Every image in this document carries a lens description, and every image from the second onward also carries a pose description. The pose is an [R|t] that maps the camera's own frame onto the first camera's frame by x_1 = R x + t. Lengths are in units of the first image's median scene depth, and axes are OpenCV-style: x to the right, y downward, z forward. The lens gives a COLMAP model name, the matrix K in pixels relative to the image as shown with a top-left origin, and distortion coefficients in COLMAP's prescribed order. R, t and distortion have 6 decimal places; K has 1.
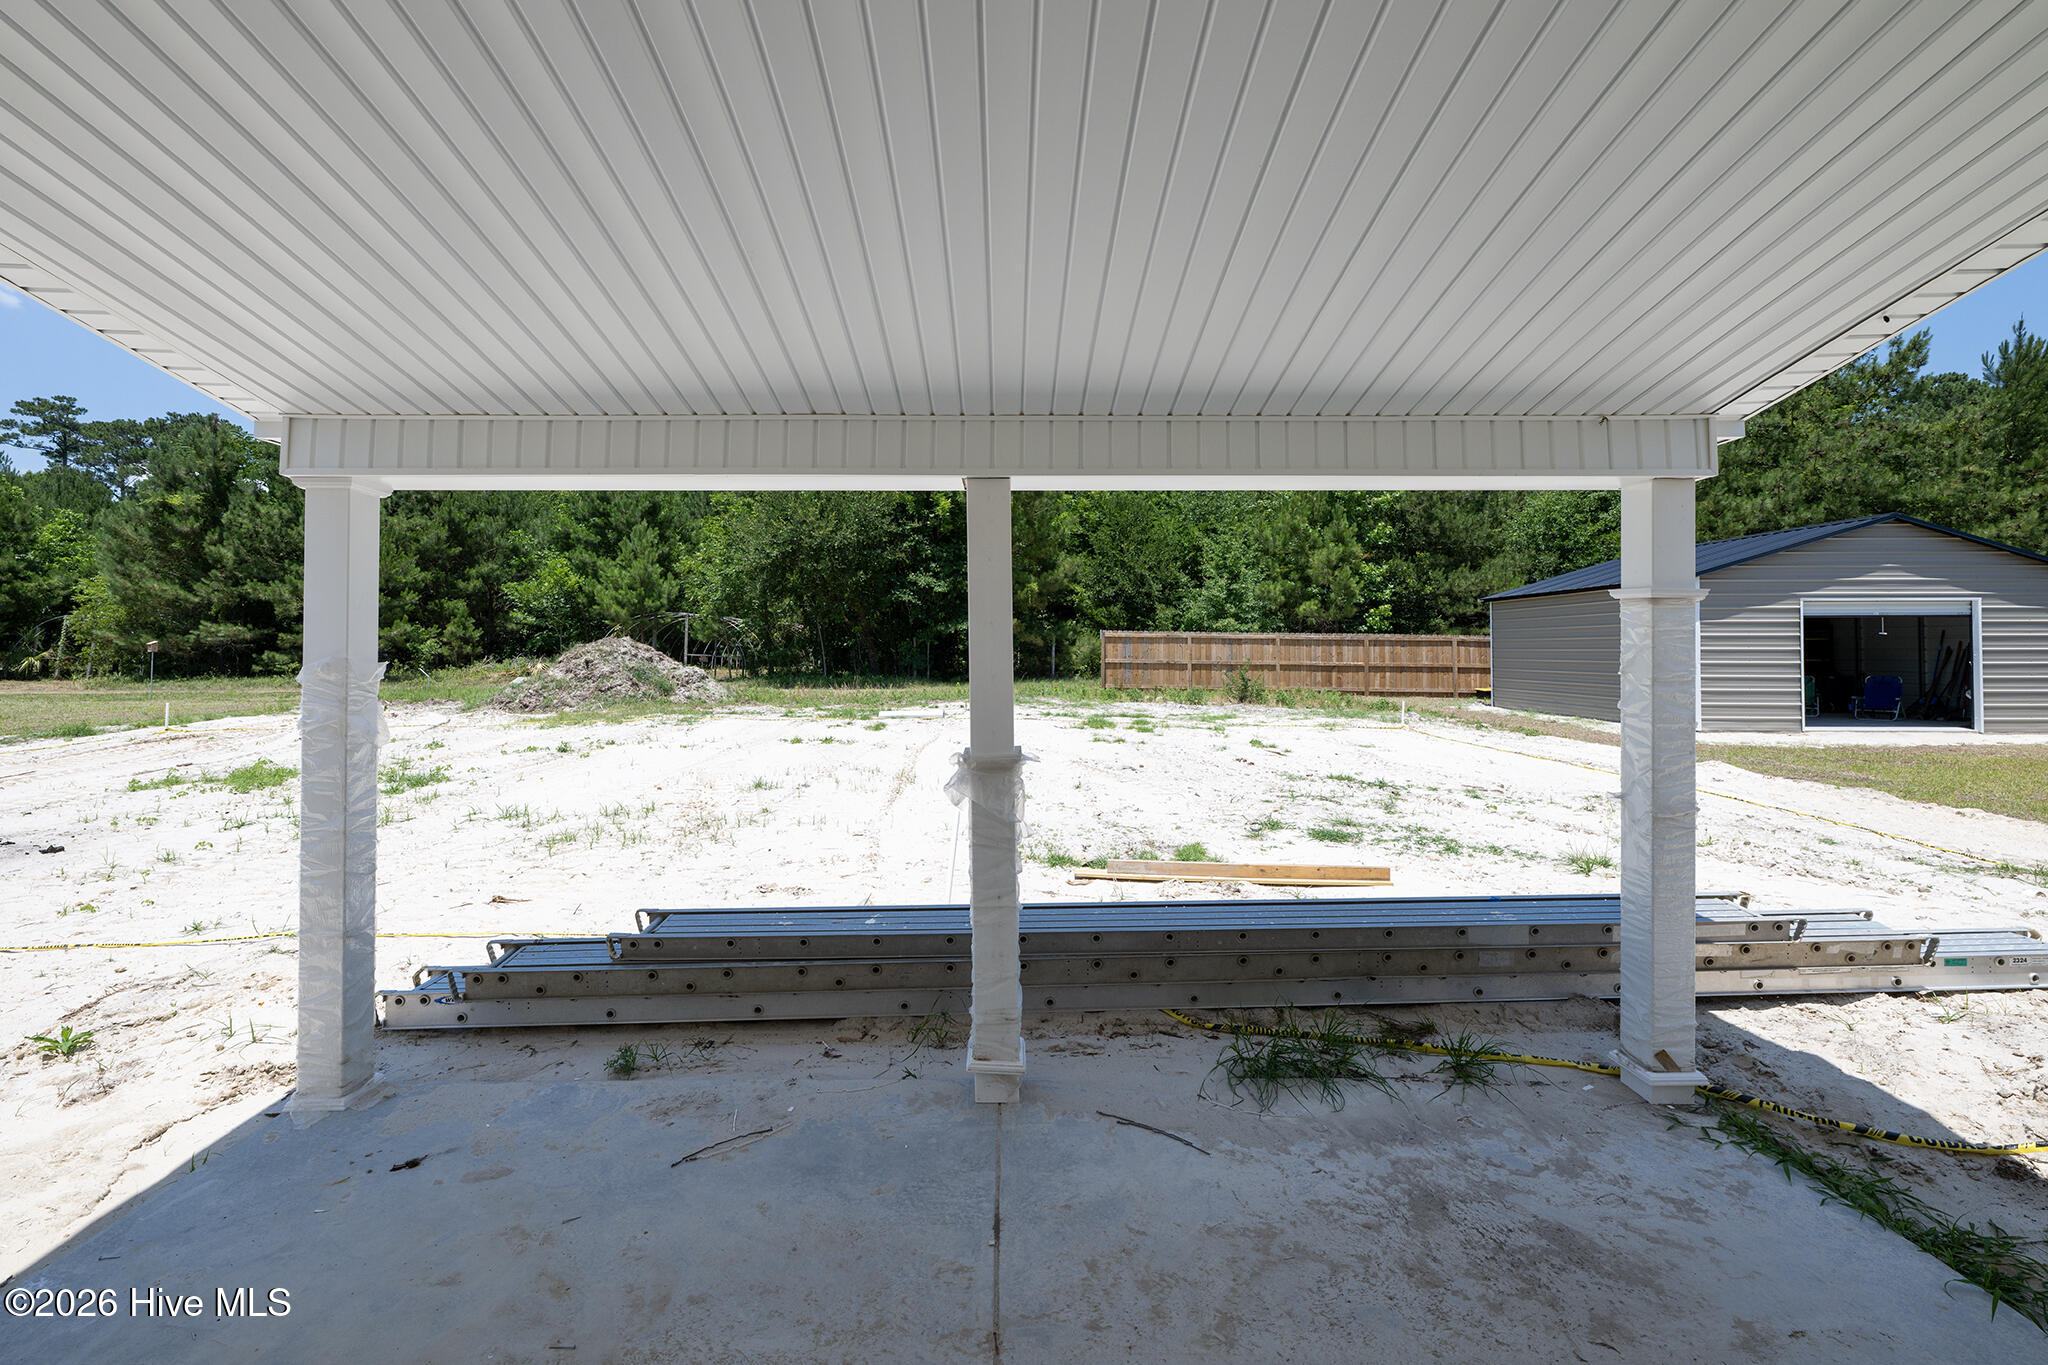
lens RADIAL K [[813.7, 0, 1021.7], [0, 813.7, 651.7], [0, 0, 1]] dist [-0.010502, 0.000006]
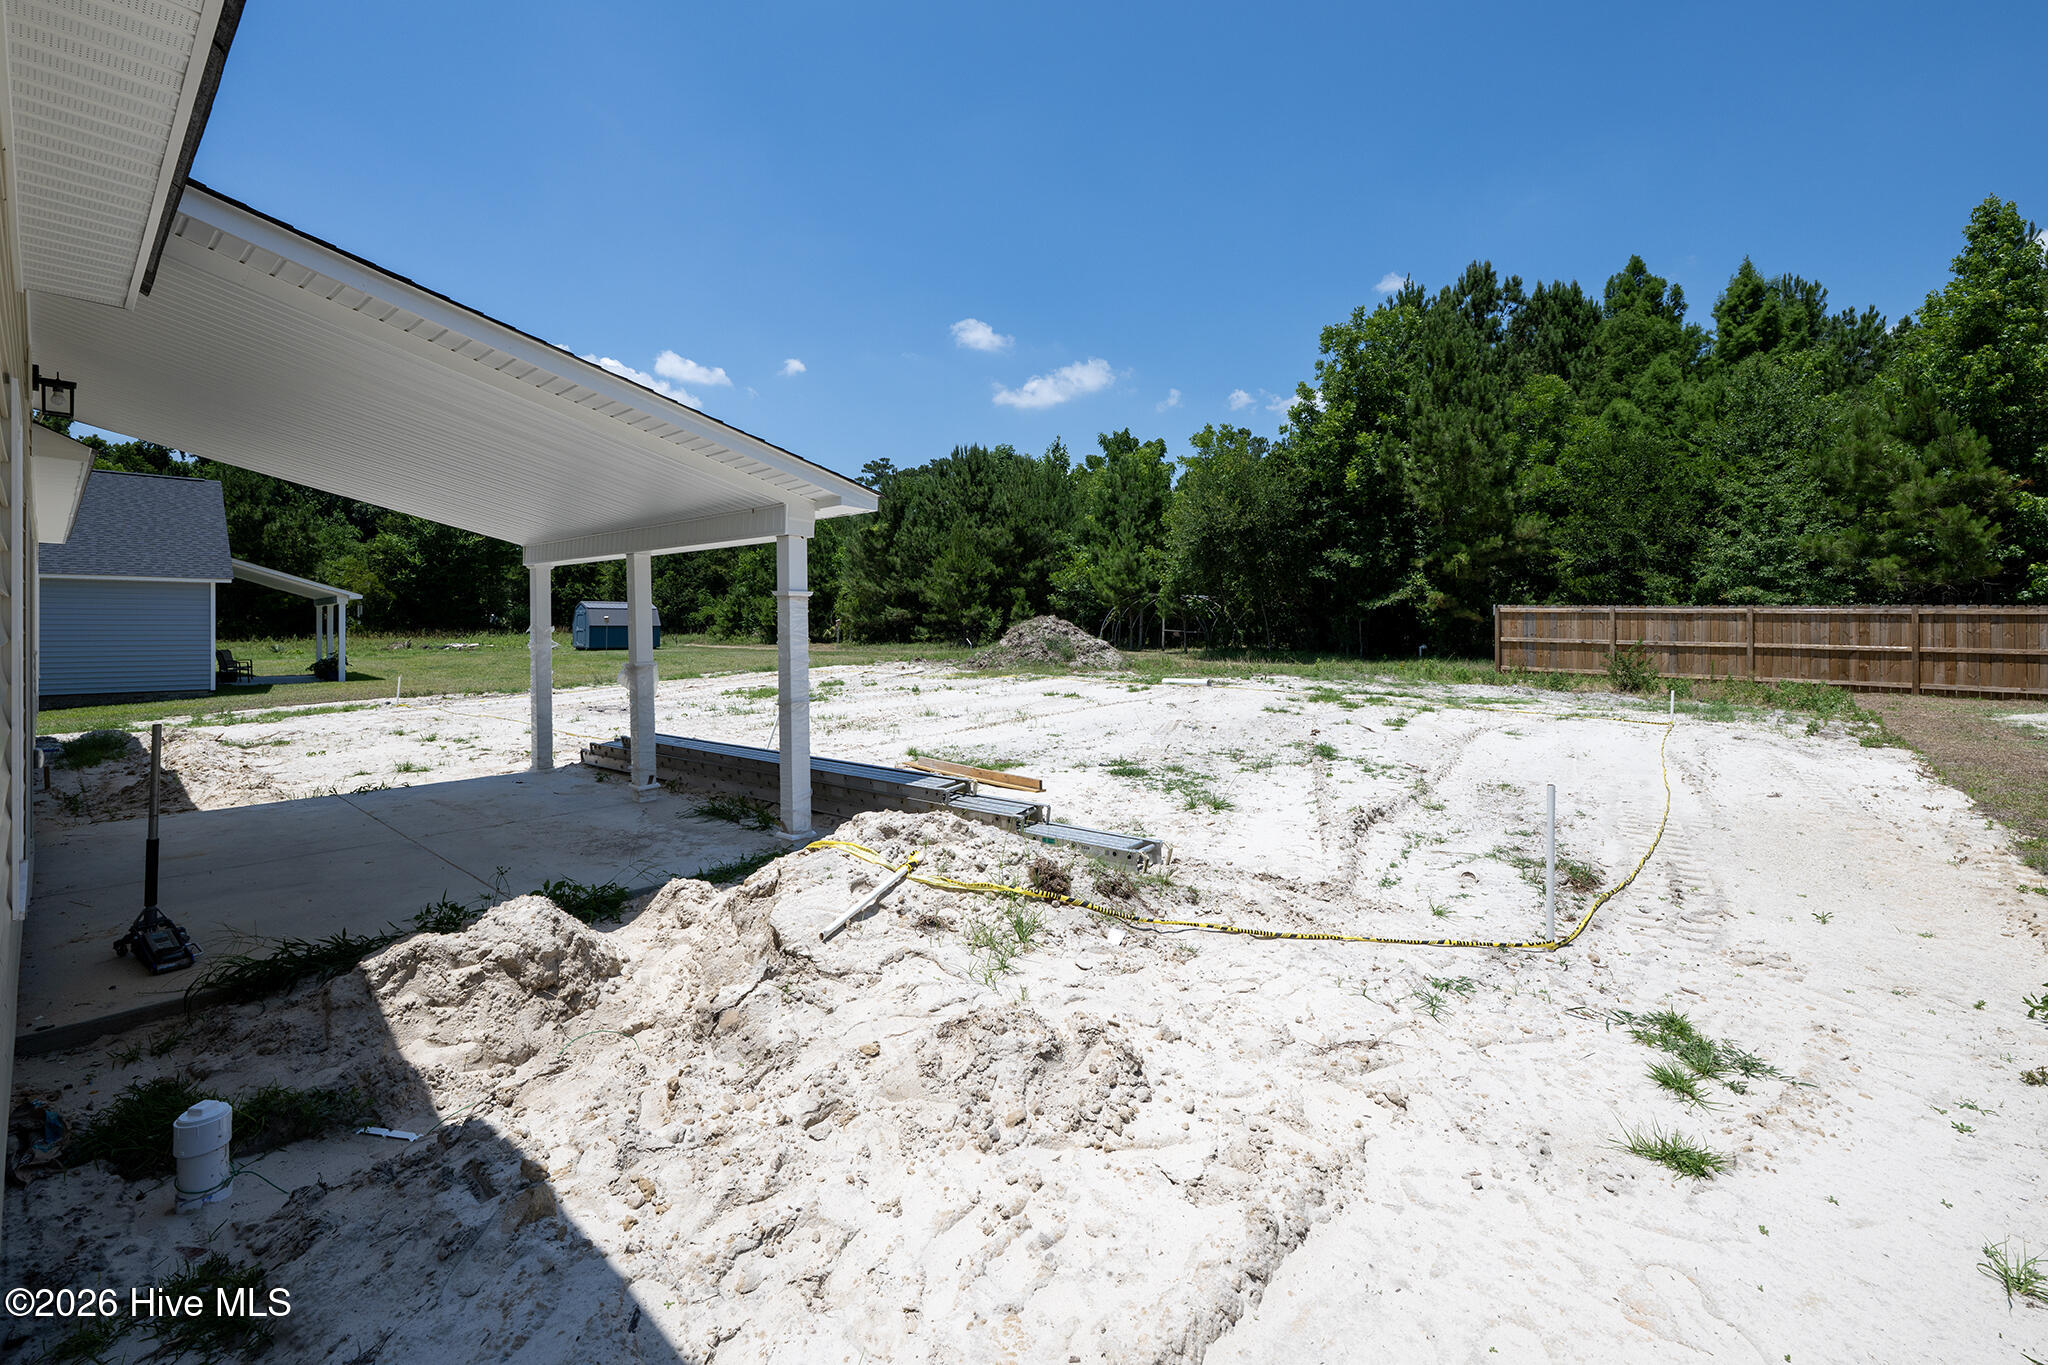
lens RADIAL K [[837.1, 0, 1032.9], [0, 837.1, 642.7], [0, 0, 1]] dist [-0.001663, 0.000016]
pose [[0.747916, 0.016610, -0.663585, 0.261335], [-0.005456, 0.999807, 0.018876, 0.000233], [0.663770, -0.010498, 0.747863, -0.008991]]
